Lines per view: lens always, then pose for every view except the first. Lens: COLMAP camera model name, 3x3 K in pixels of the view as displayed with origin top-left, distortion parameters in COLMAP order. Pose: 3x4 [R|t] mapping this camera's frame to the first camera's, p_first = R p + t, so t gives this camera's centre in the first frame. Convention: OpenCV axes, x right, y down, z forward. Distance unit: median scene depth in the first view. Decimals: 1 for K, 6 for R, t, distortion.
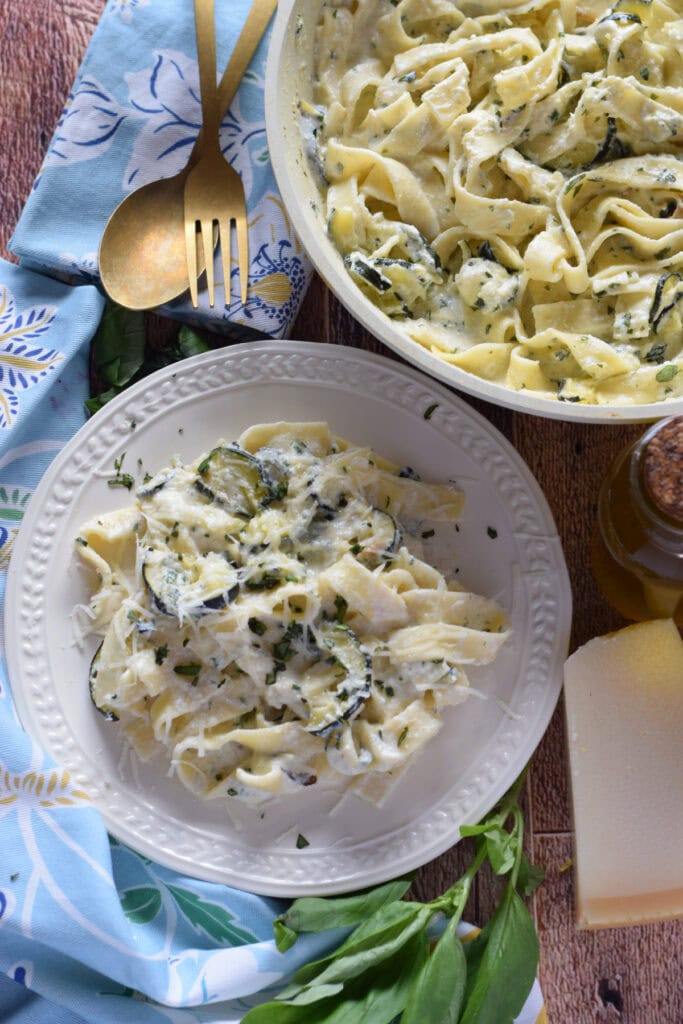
lens RADIAL K [[2506.3, 0, 341.5], [0, 2506.3, 512.0], [0, 0, 1]] dist [-0.028684, -1.099666]
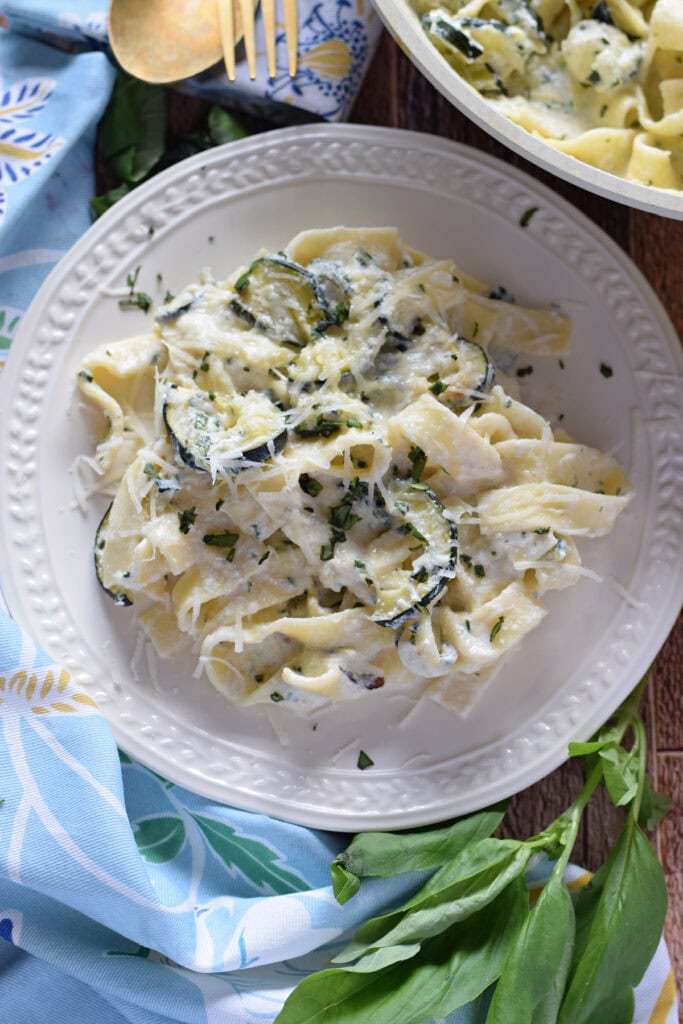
lens RADIAL K [[2528.1, 0, 341.5], [0, 2528.1, 512.0], [0, 0, 1]] dist [-0.212065, 1.994027]
pose [[0.999966, 0.007646, 0.003120, -0.026043], [-0.007792, 0.998728, 0.049813, 0.014358], [-0.002735, -0.049836, 0.998754, 0.212486]]
